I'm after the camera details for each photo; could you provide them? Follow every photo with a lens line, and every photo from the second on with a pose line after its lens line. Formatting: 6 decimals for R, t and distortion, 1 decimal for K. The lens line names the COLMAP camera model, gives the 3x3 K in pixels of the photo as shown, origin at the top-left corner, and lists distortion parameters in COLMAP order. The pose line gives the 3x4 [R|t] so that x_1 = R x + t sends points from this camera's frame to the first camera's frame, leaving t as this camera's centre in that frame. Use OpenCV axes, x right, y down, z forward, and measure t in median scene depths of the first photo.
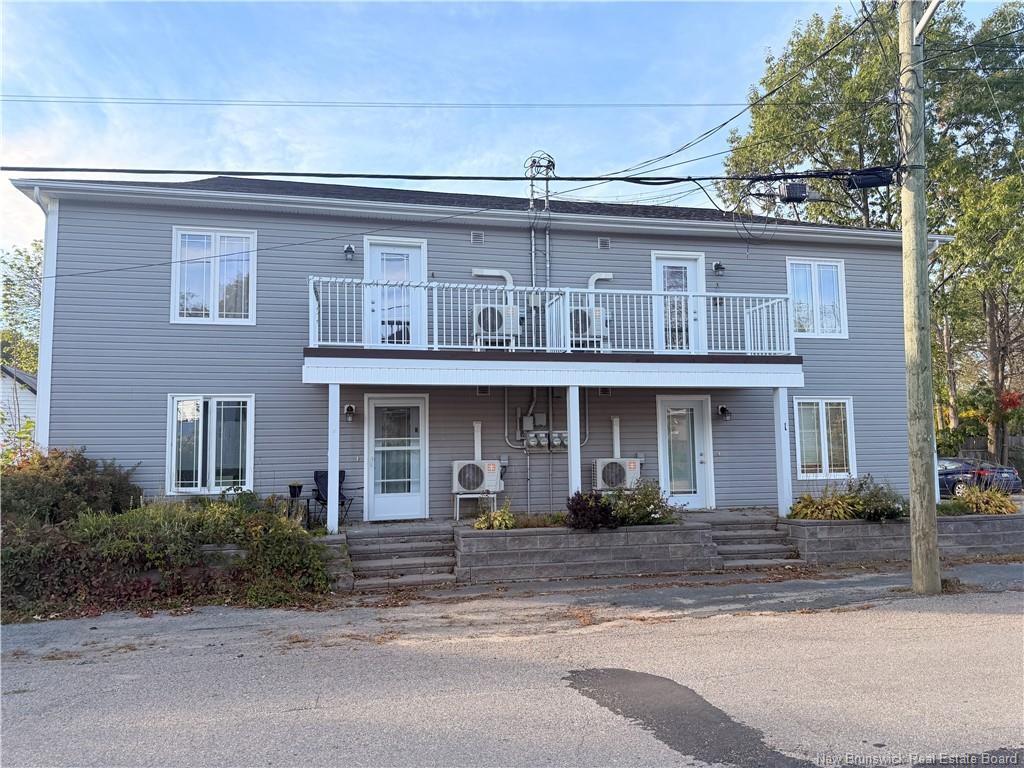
lens RADIAL K [[714.8, 0, 512.0], [0, 714.8, 384.0], [0, 0, 1]] dist [0.144891, -0.229311]
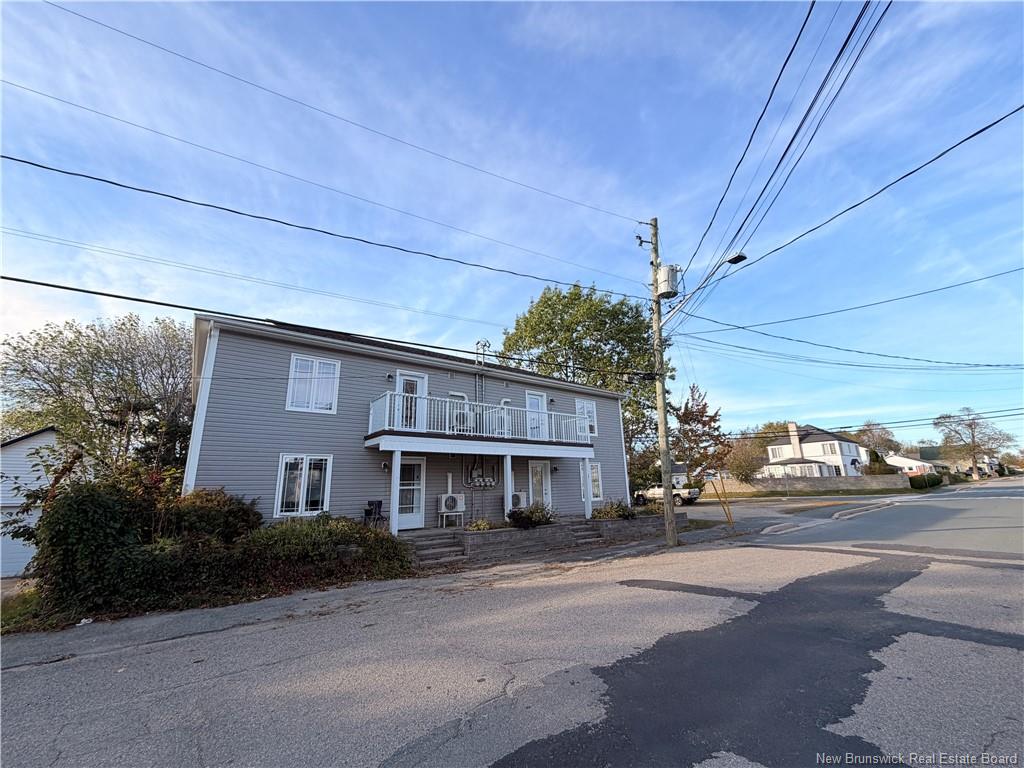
lens RADIAL K [[407.5, 0, 512.0], [0, 407.5, 384.0], [0, 0, 1]] dist [0.003426, 0.000073]
pose [[0.910488, 0.096754, 0.402057, -0.373066], [-0.030360, 0.985260, -0.168347, -0.001561], [-0.412419, 0.141072, 0.900005, -0.058301]]
